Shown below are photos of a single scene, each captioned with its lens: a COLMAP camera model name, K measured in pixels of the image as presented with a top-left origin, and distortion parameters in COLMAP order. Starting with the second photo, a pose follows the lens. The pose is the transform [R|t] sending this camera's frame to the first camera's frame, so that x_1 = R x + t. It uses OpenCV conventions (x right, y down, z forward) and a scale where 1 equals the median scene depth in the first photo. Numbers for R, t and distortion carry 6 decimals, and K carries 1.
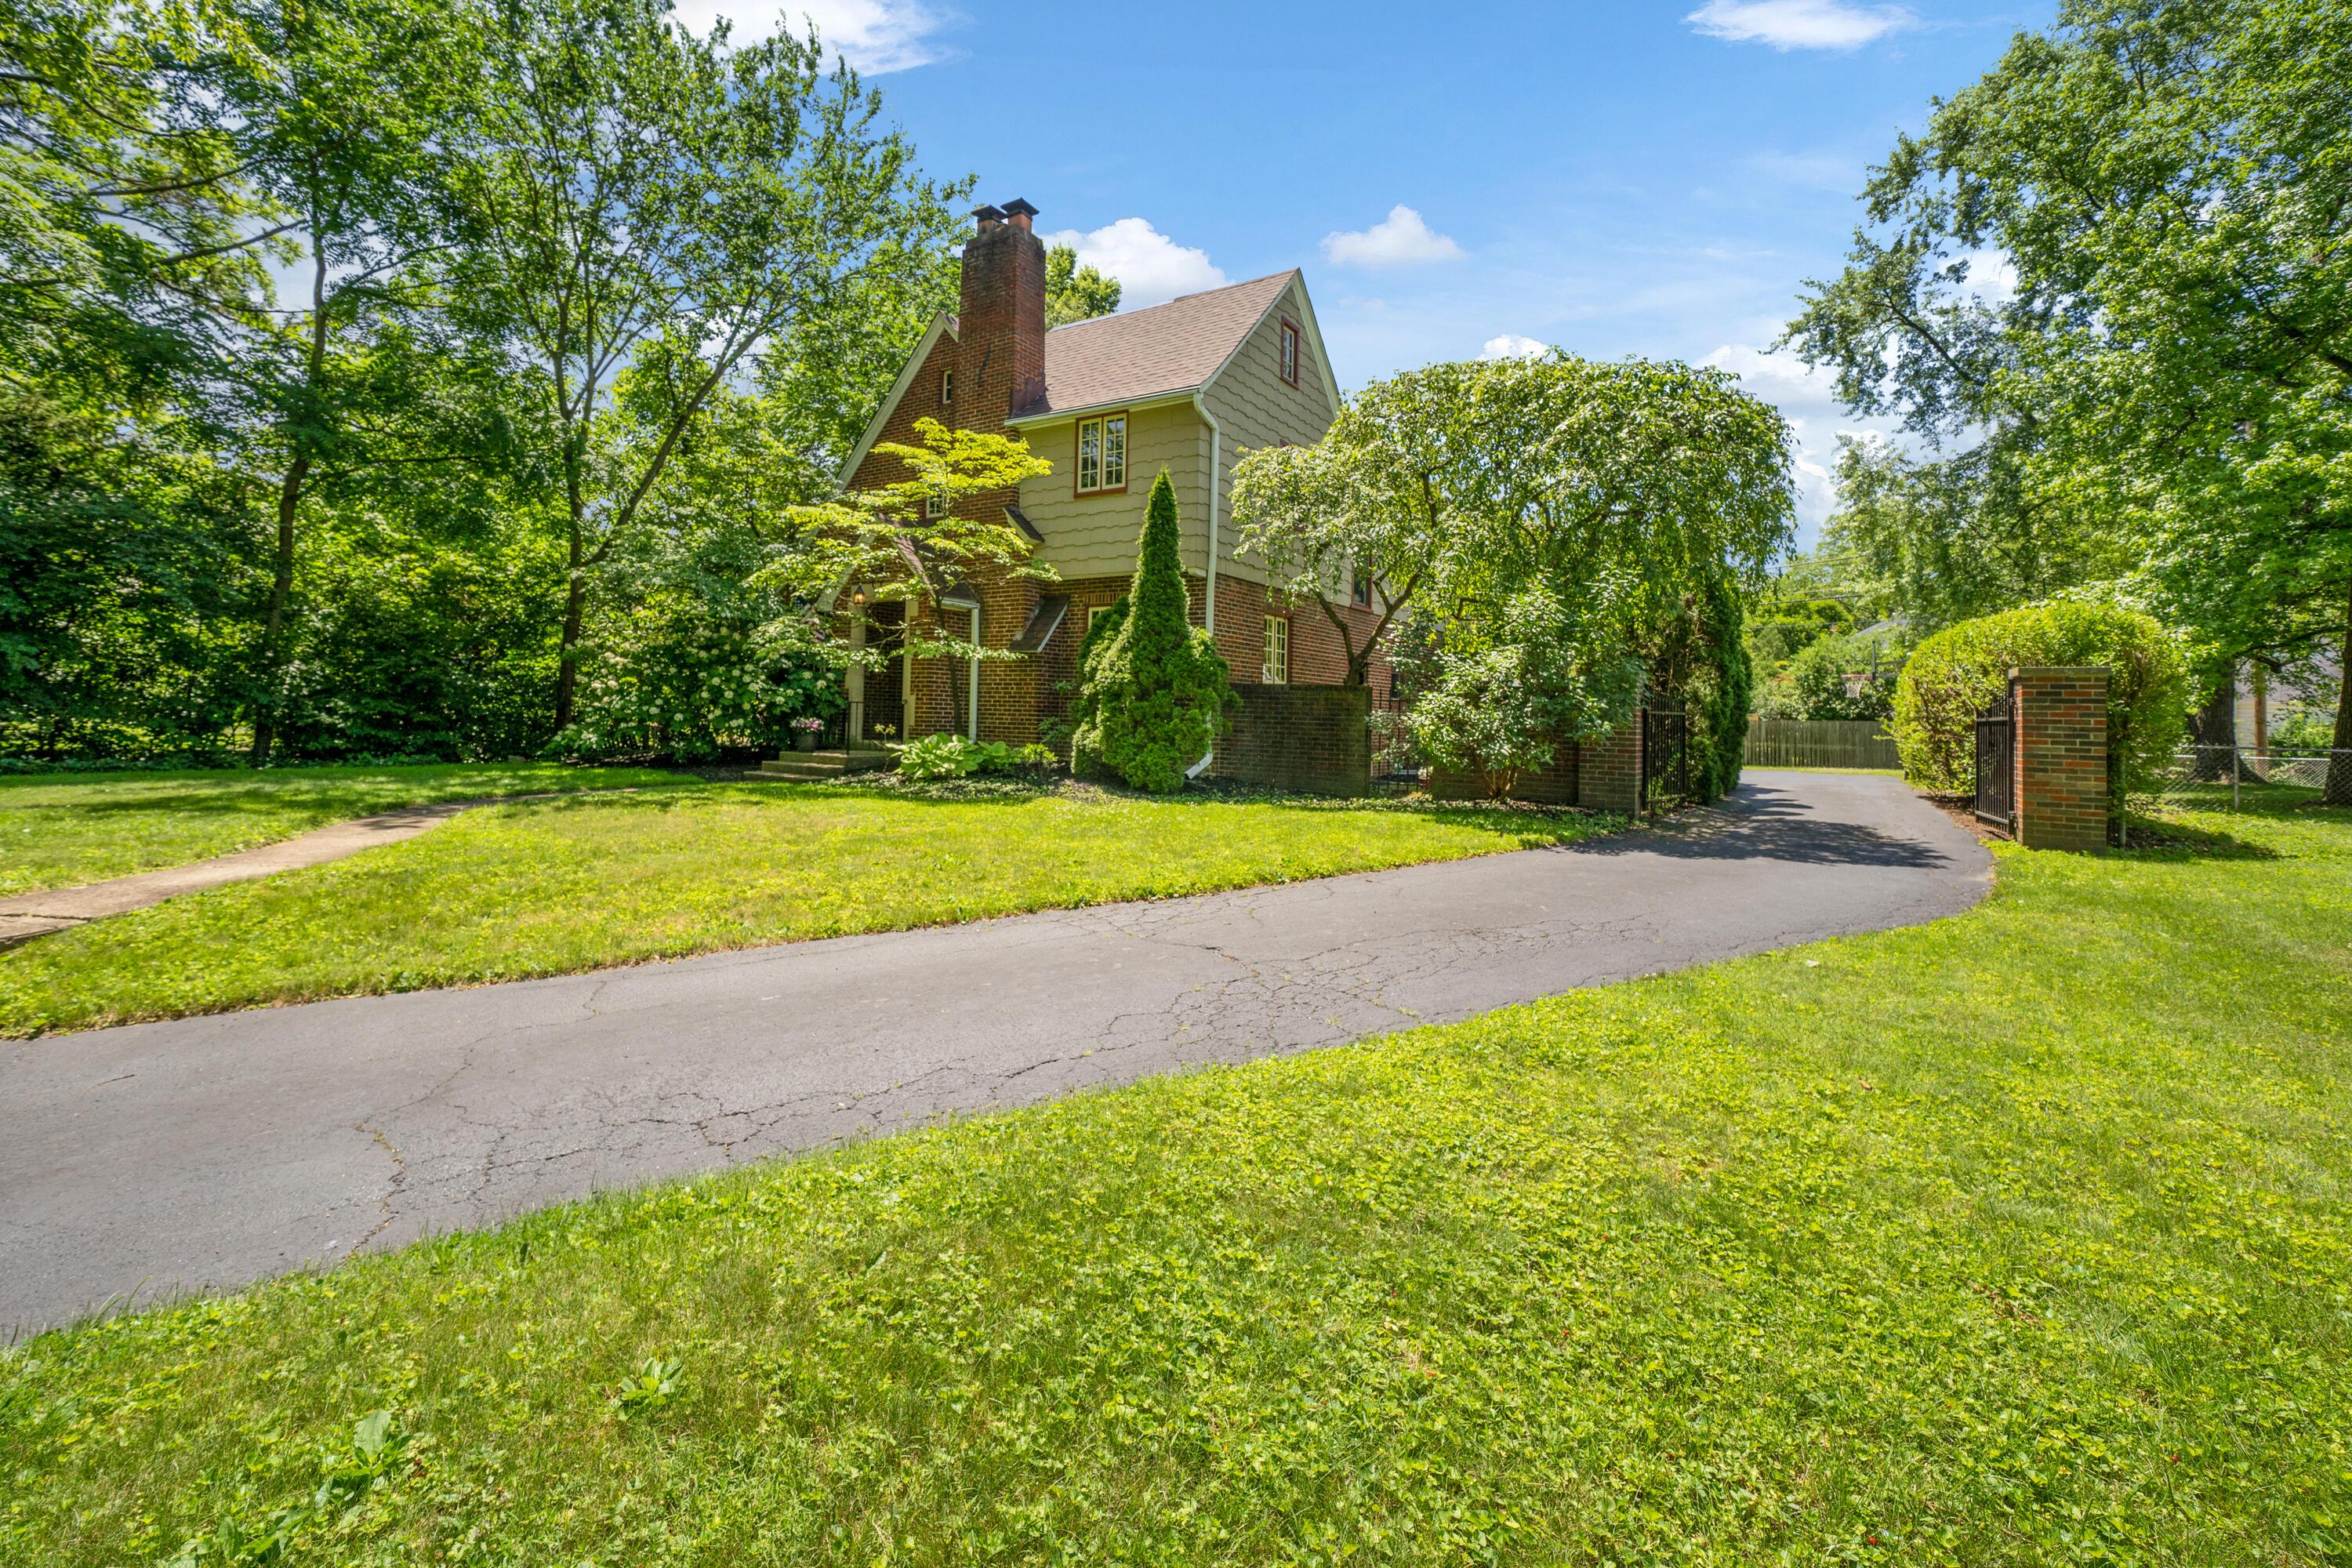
lens RADIAL K [[1000.2, 0, 1173.7], [0, 1000.2, 728.8], [0, 0, 1]] dist [0.000613, -0.000010]
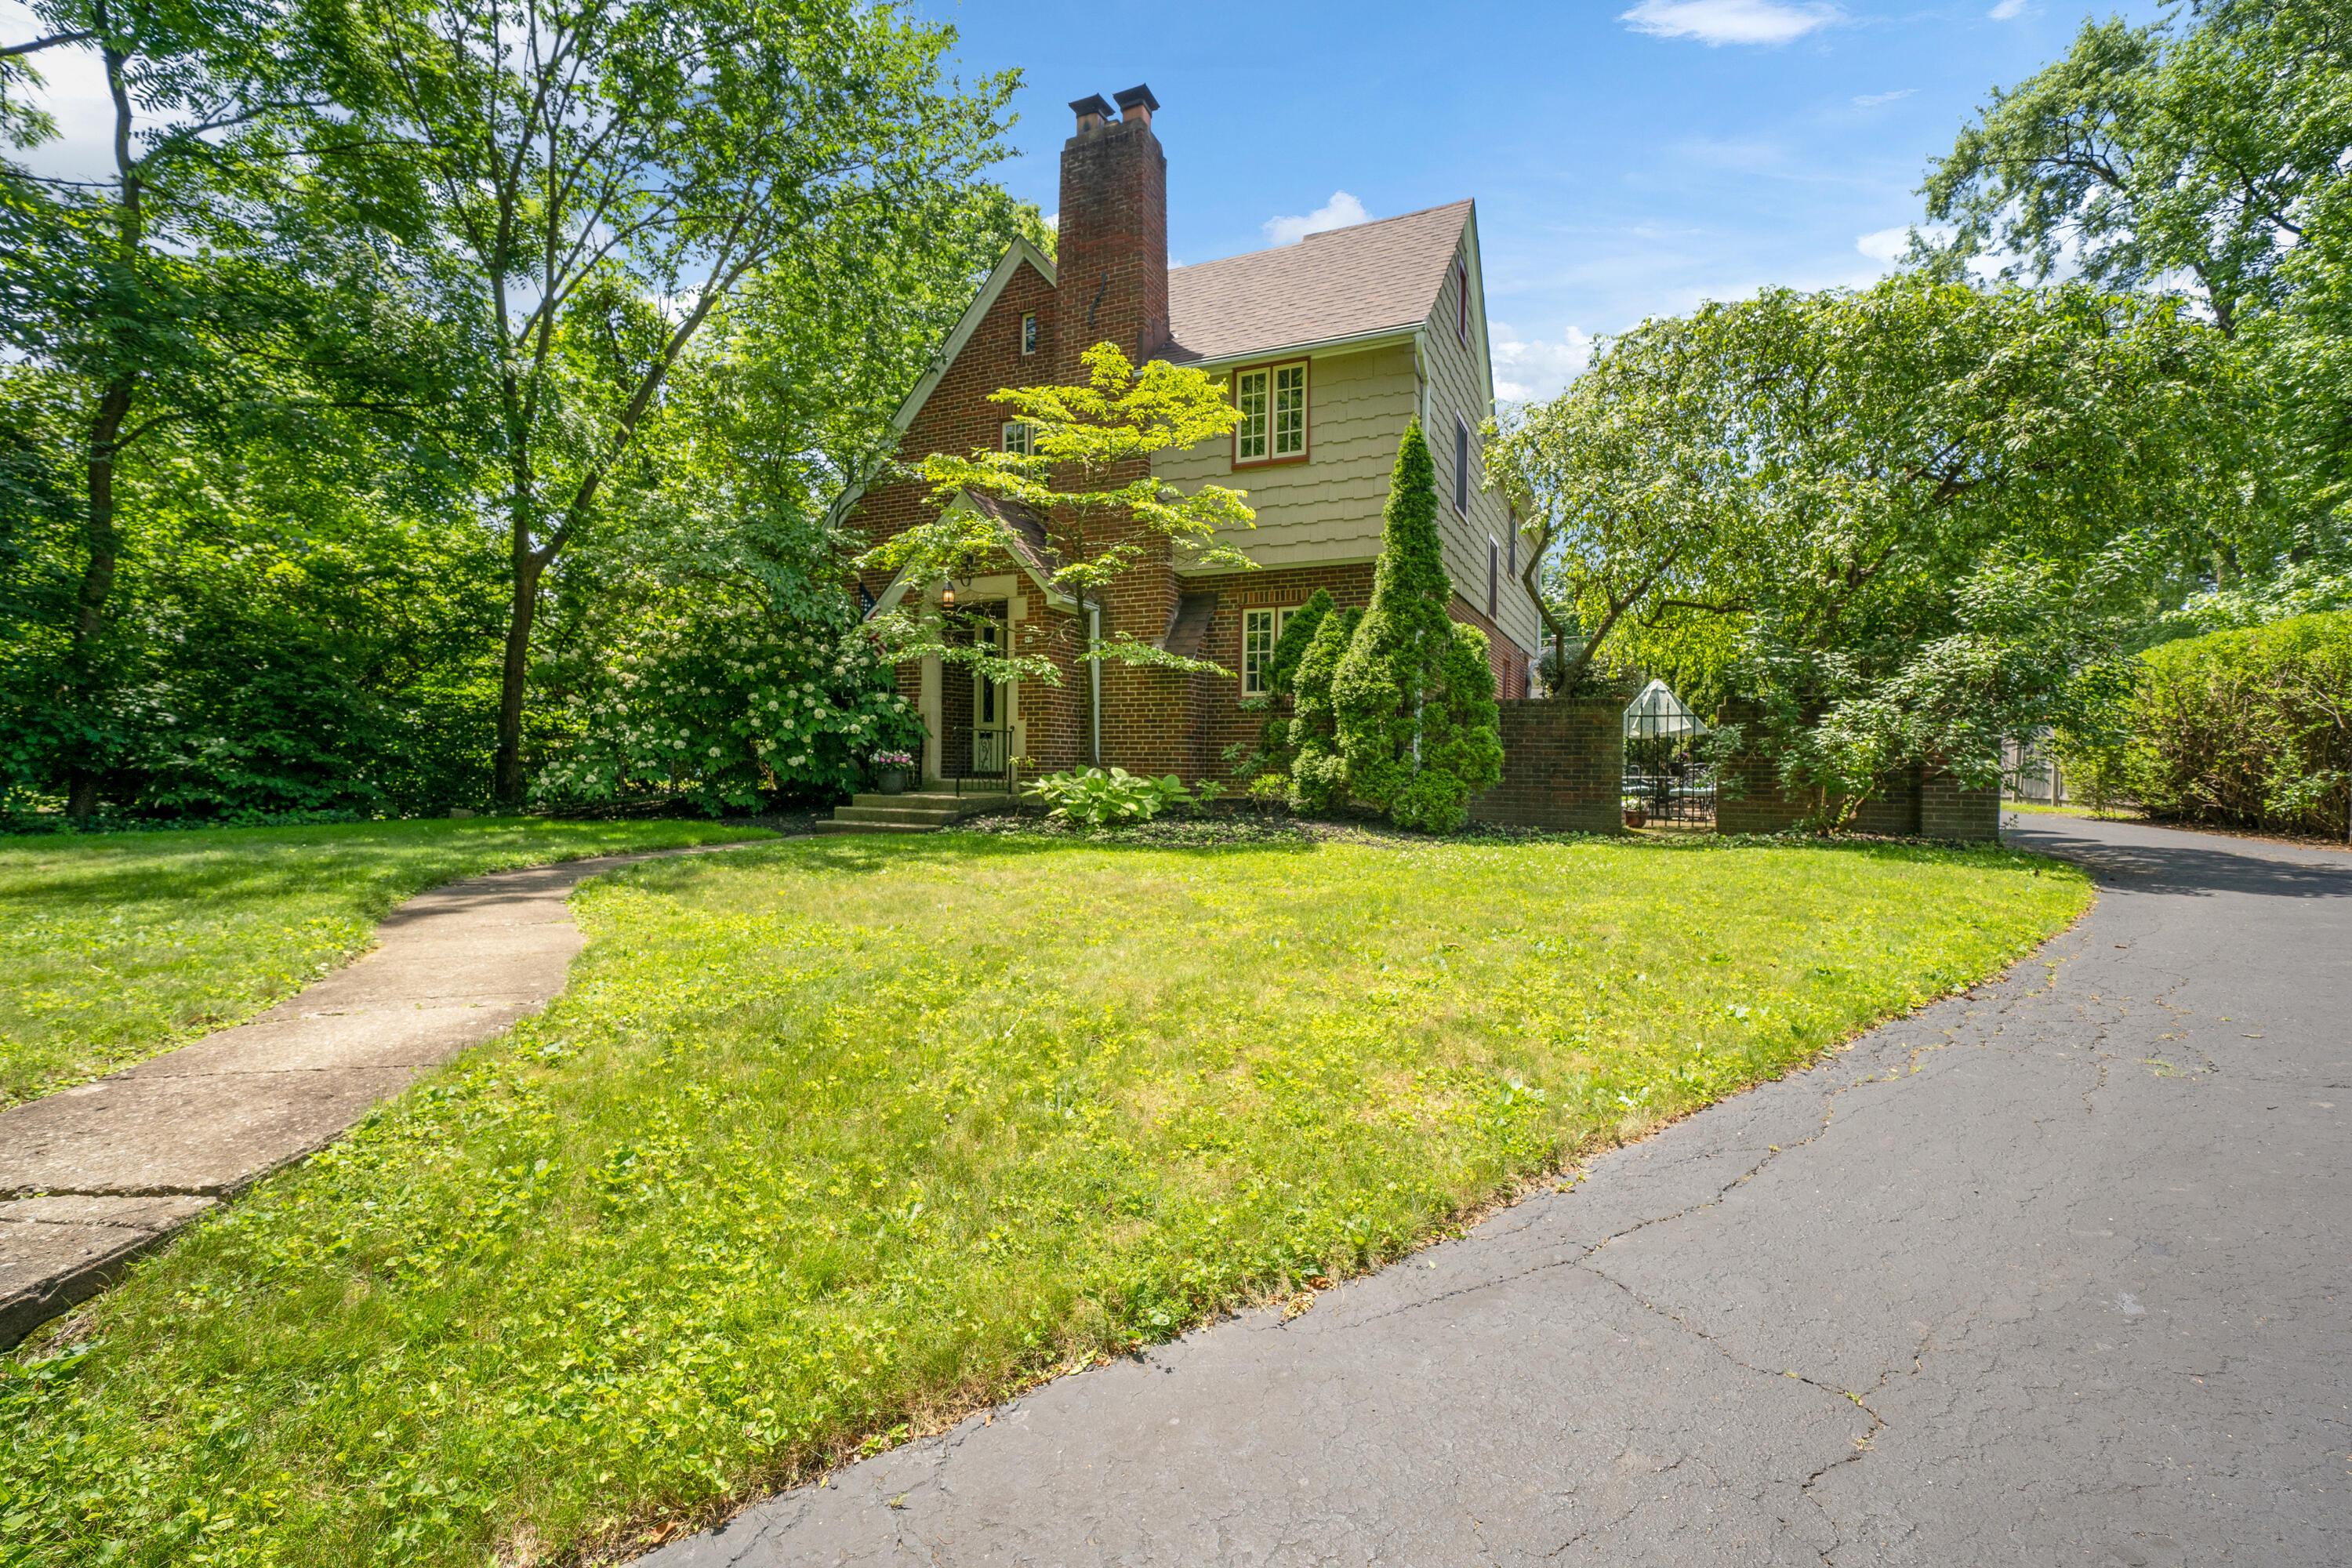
lens RADIAL K [[1012.2, 0, 1178.2], [0, 1012.2, 816.1], [0, 0, 1]] dist [0.008245, 0.000111]
pose [[0.990098, -0.024156, 0.138287, -0.252486], [0.018457, 0.998933, 0.042343, 0.010484], [-0.139162, -0.039372, 0.989487, 0.185432]]
